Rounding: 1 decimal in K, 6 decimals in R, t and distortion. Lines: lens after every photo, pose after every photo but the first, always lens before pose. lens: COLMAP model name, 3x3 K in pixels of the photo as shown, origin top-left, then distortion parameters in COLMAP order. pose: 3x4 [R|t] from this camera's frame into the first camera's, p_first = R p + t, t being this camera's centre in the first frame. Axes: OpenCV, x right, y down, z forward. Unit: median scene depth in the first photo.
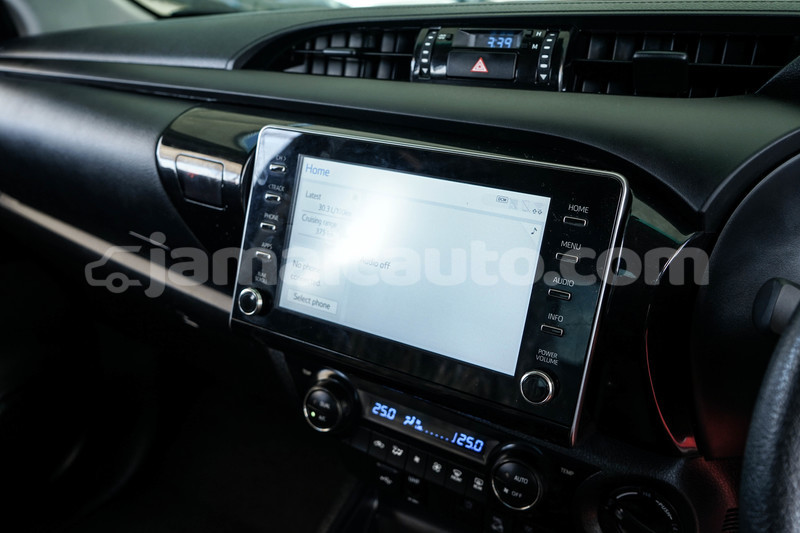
lens RADIAL K [[664.5, 0, 398.7], [0, 664.5, 262.8], [0, 0, 1]] dist [-0.013914, 0.014708]
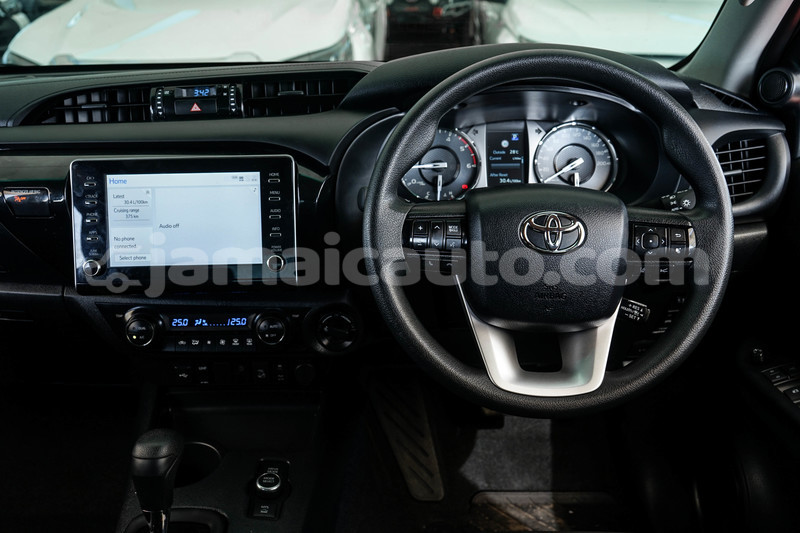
lens RADIAL K [[746.2, 0, 398.7], [0, 746.2, 268.9], [0, 0, 1]] dist [-0.005693, 0.000000]
pose [[0.848534, -0.227321, 0.477824, -0.462932], [0.225756, 0.972233, 0.061629, 0.119095], [-0.478566, 0.055577, 0.876291, -0.967776]]
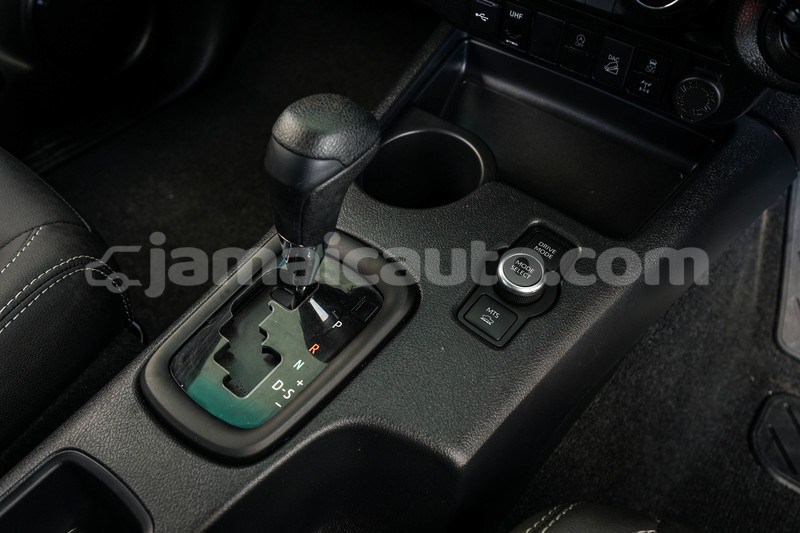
lens RADIAL K [[664.5, 0, 398.7], [0, 664.5, 265.2], [0, 0, 1]] dist [-0.013914, 0.014708]
pose [[0.992481, 0.082402, -0.090502, -0.027292], [-0.032600, 0.890681, 0.453459, 0.292030], [0.117974, -0.447099, 0.886671, 0.125934]]
